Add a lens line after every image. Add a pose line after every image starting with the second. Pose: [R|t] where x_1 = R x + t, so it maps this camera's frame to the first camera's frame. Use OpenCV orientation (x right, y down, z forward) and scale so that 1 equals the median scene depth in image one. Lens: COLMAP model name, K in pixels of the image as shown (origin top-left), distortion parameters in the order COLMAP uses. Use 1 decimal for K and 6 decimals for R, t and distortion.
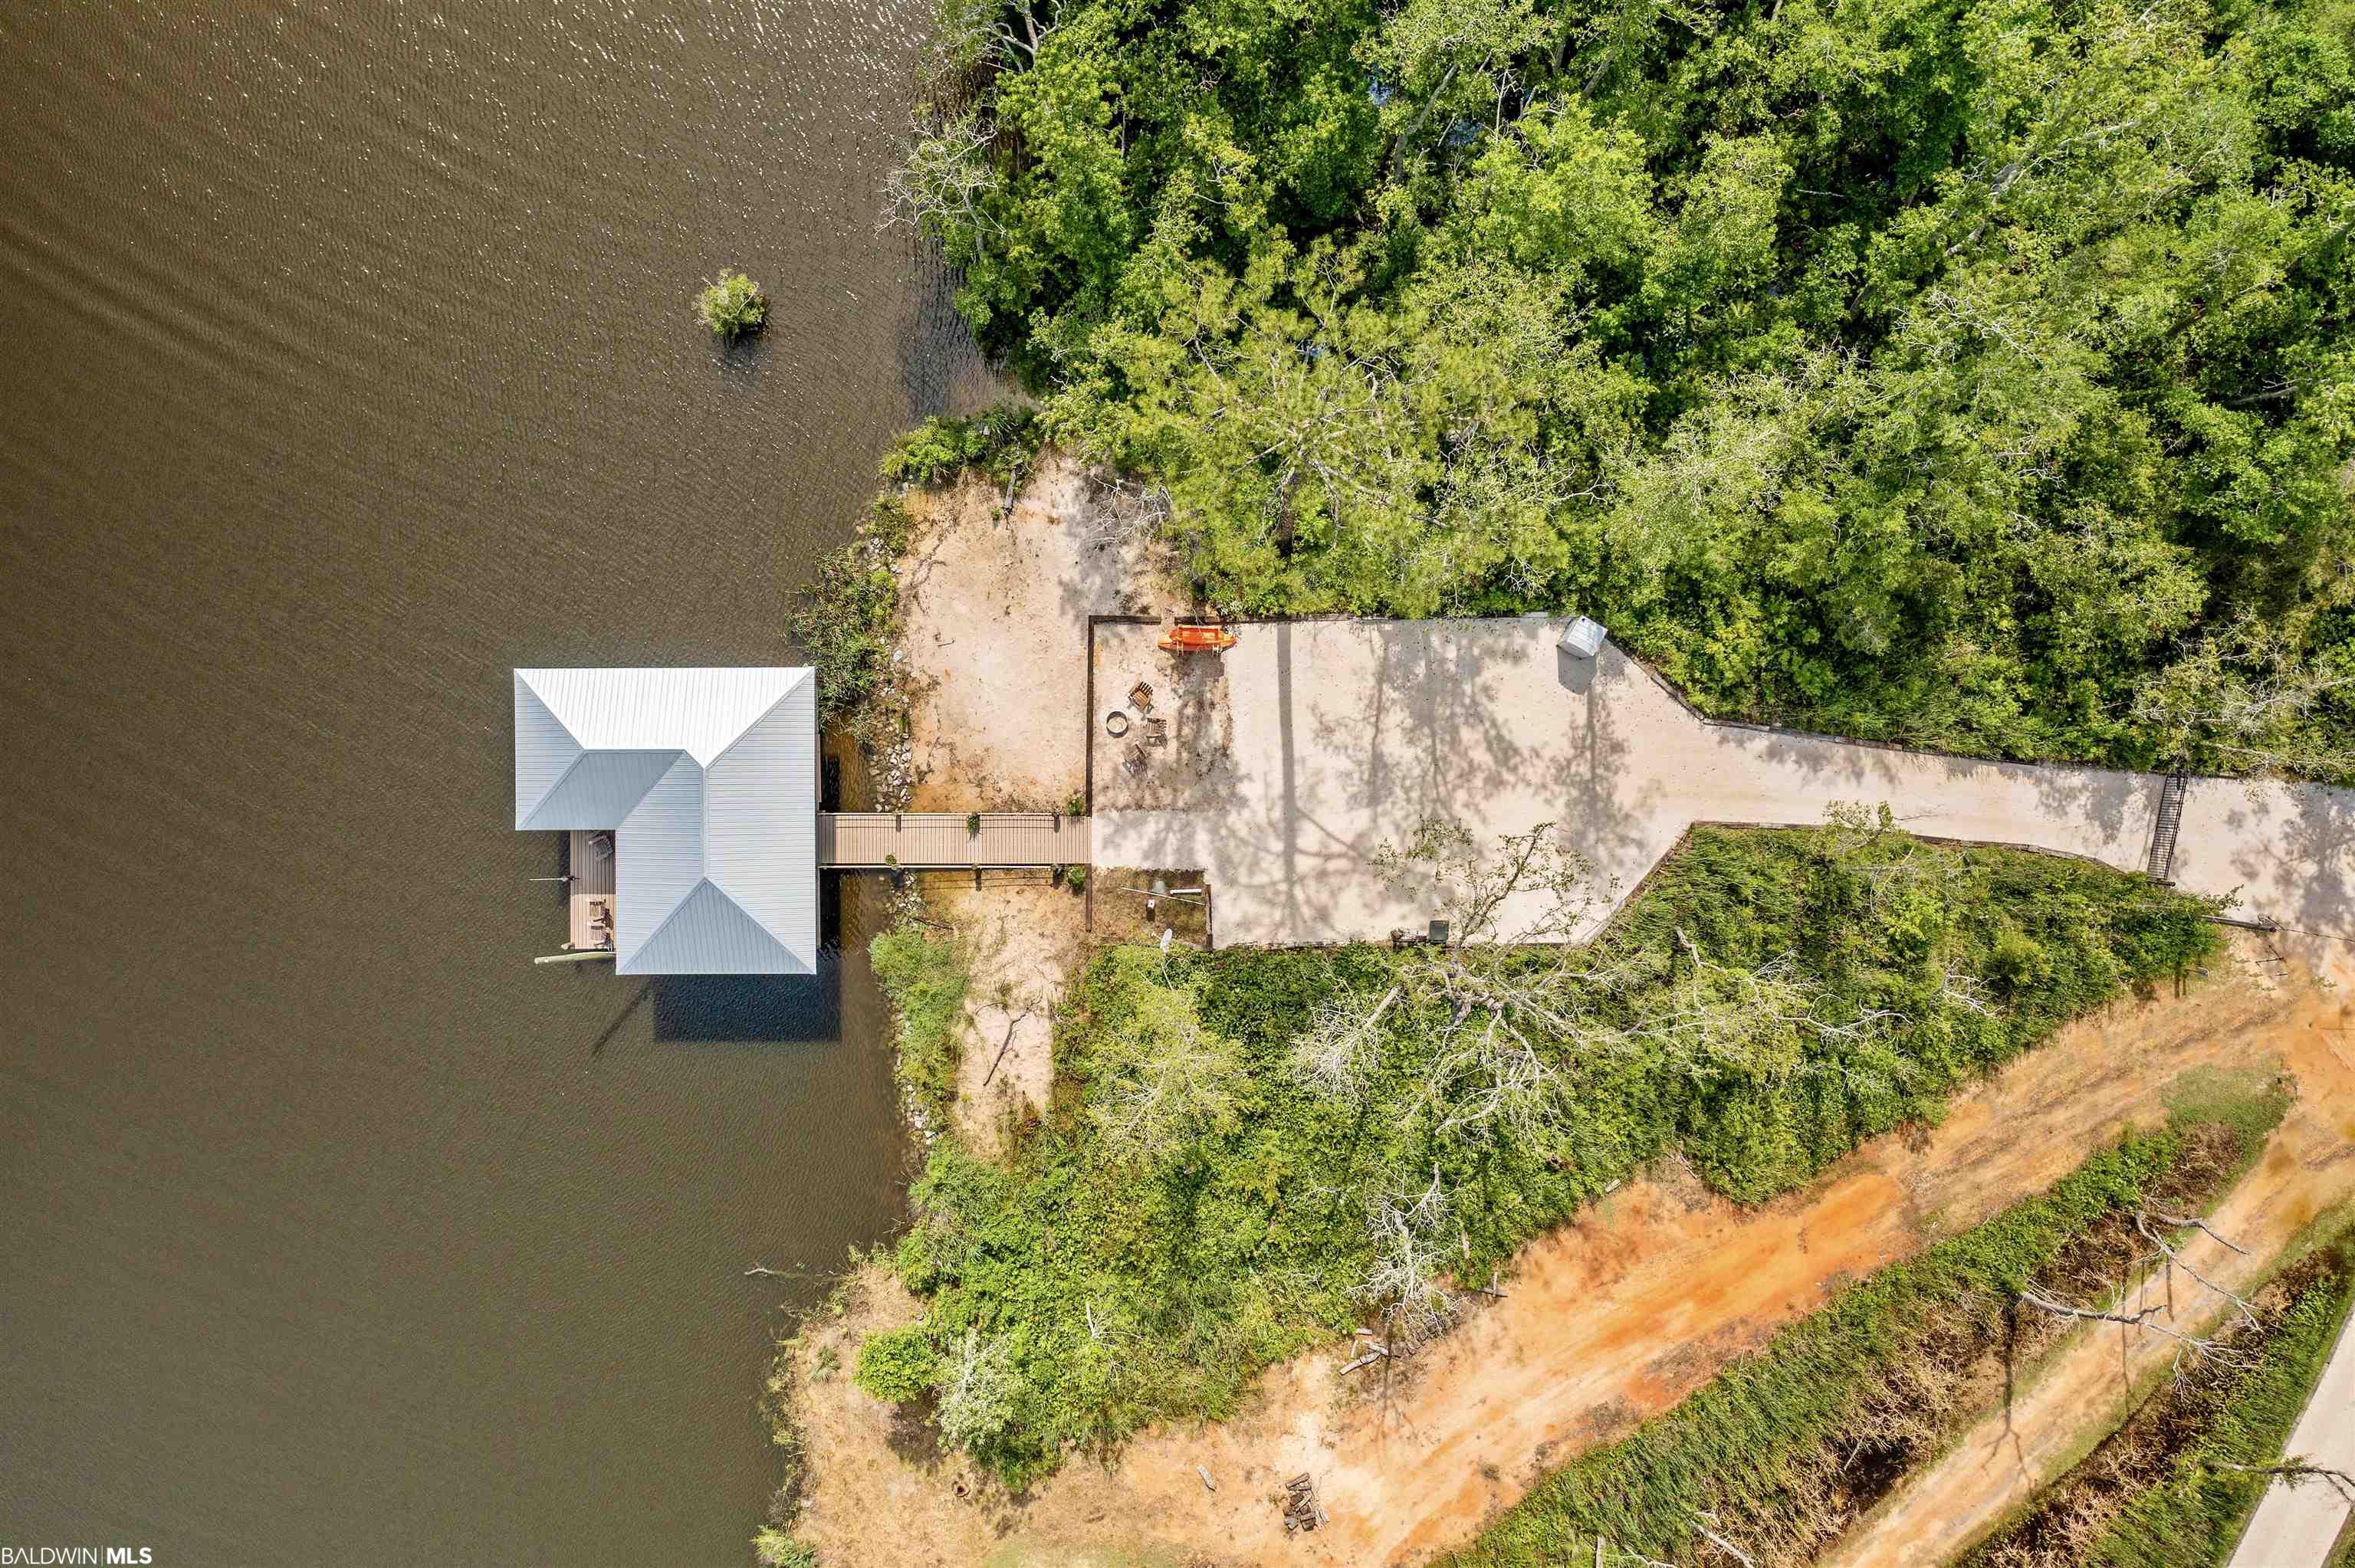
lens RADIAL K [[1935.2, 0, 1173.5], [0, 1935.2, 779.2], [0, 0, 1]] dist [-0.028028, 0.014495]
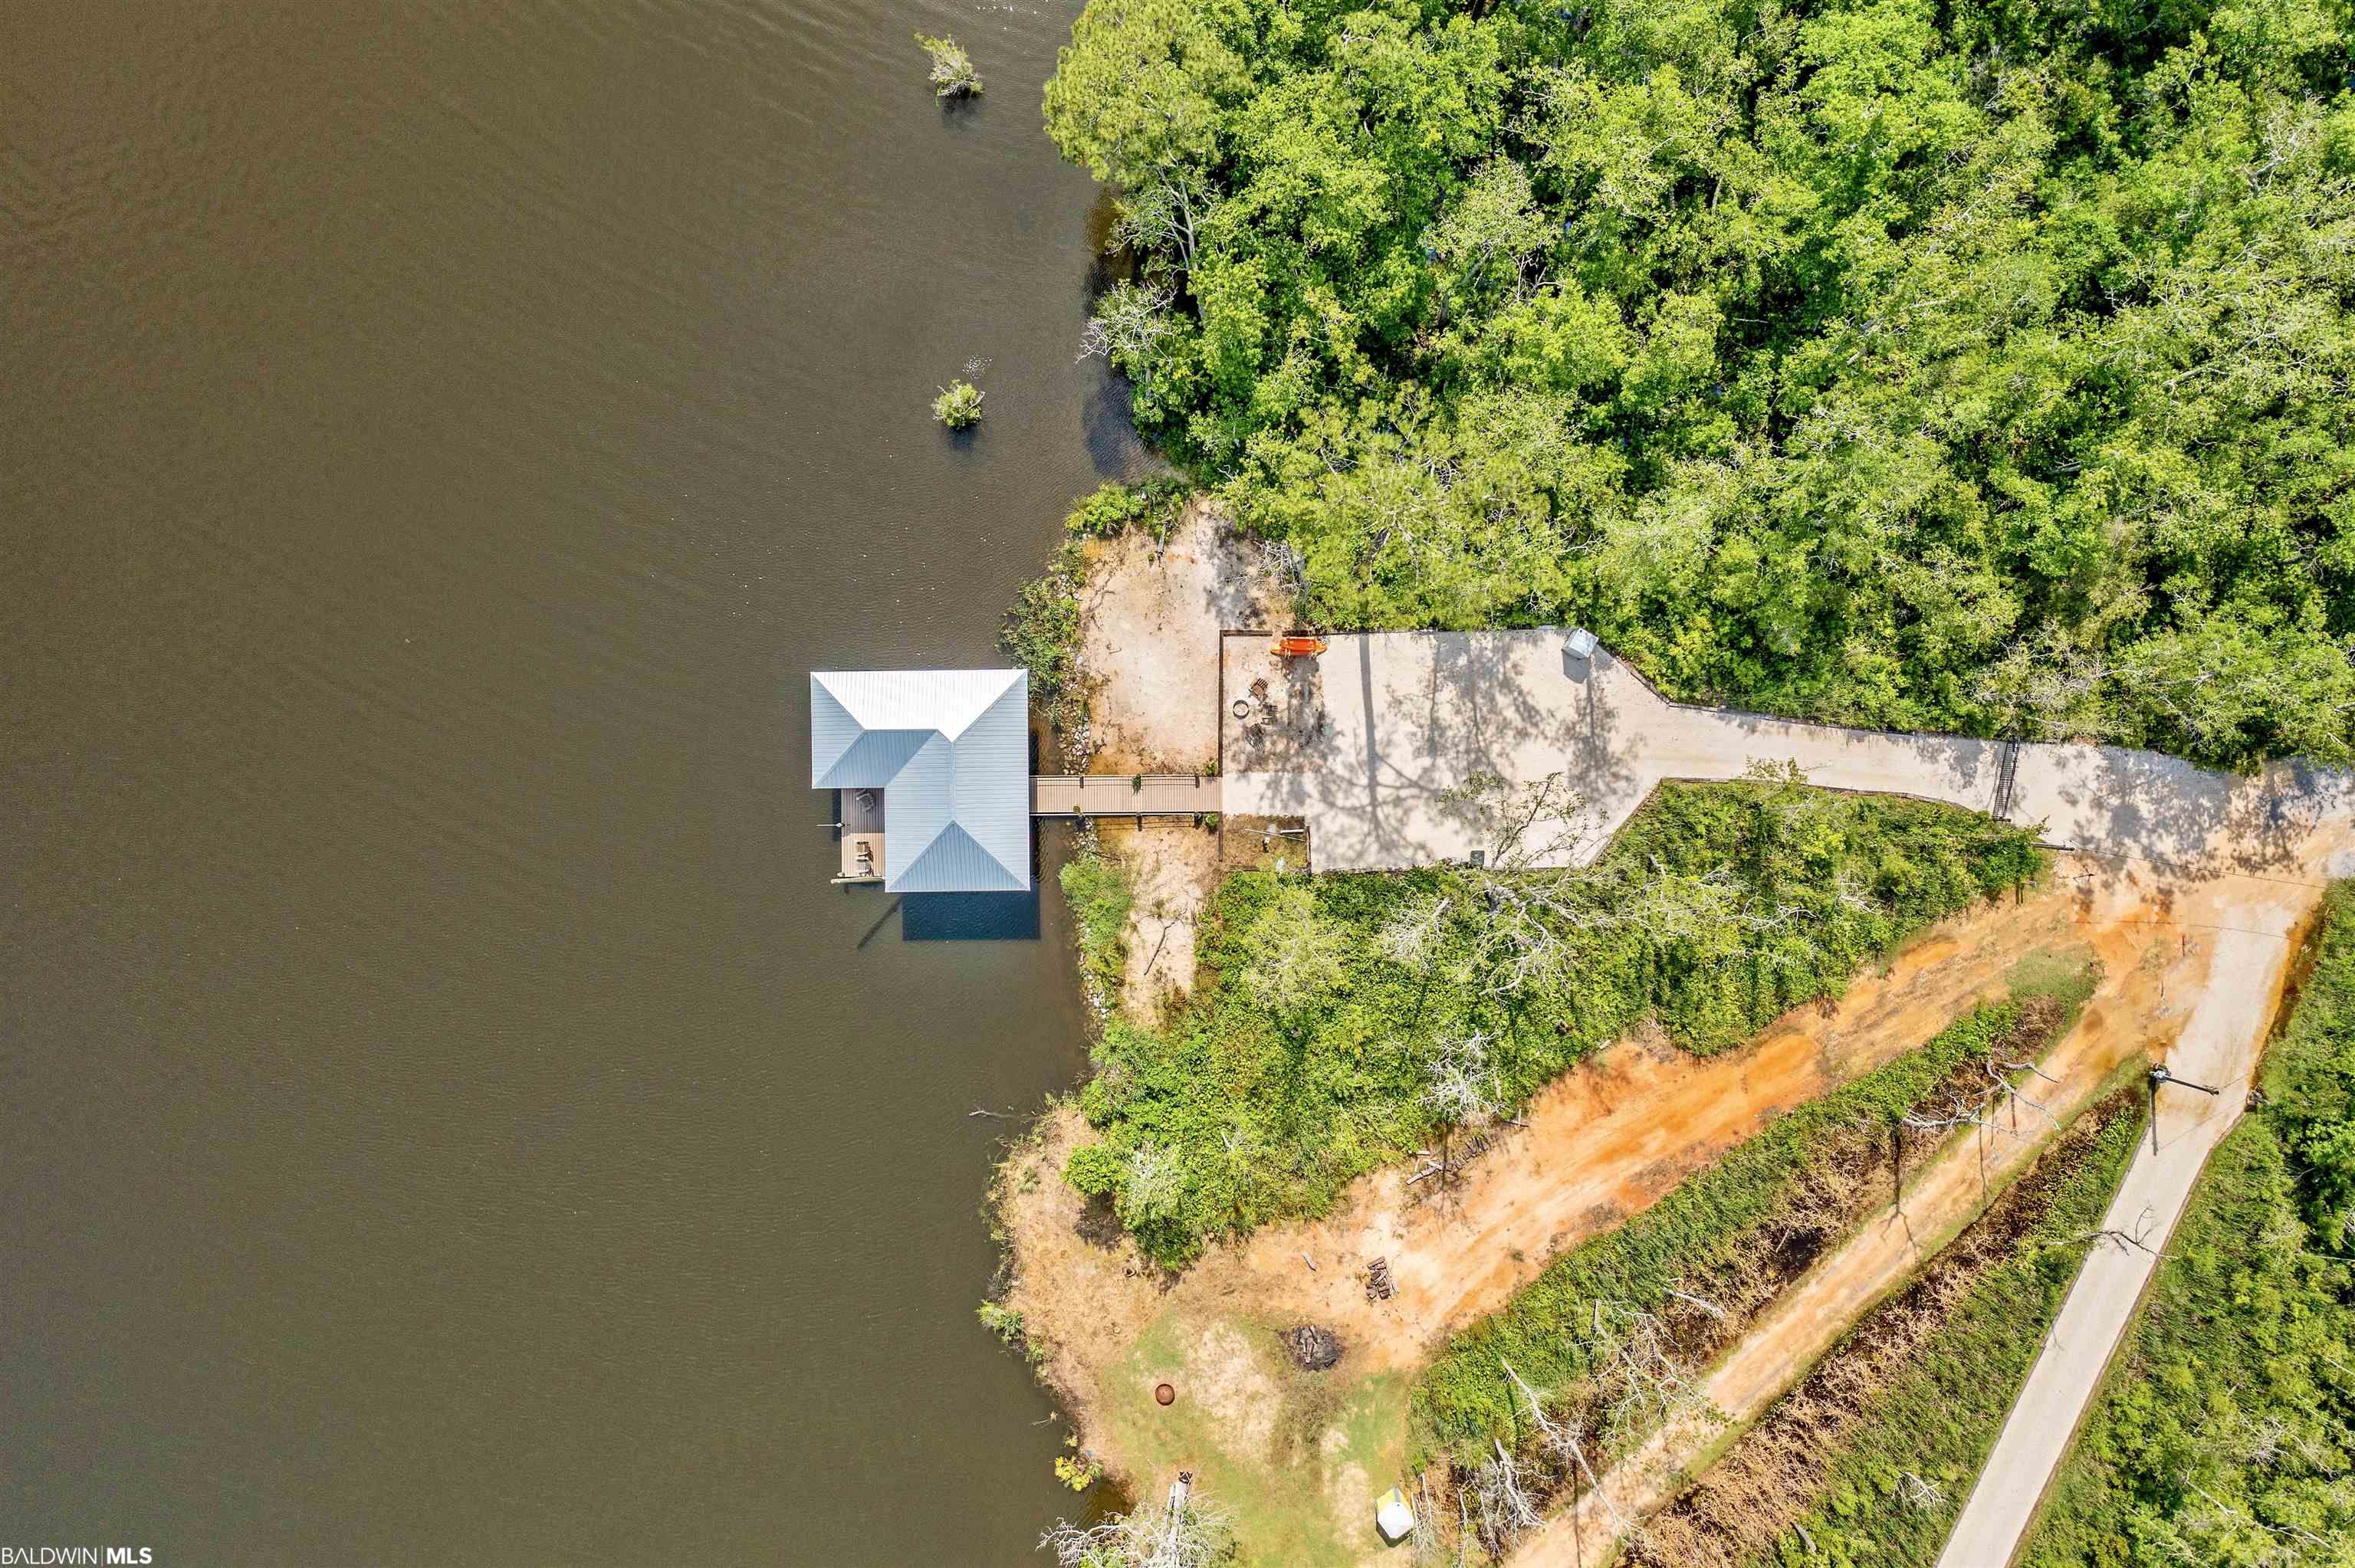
lens RADIAL K [[1935.2, 0, 1179.3], [0, 1935.2, 783.2], [0, 0, 1]] dist [-0.028028, 0.014495]
pose [[0.999973, -0.006459, 0.003413, -0.078920], [0.006459, 0.999979, 0.000162, 0.023625], [-0.003414, -0.000140, 0.999994, -0.373931]]
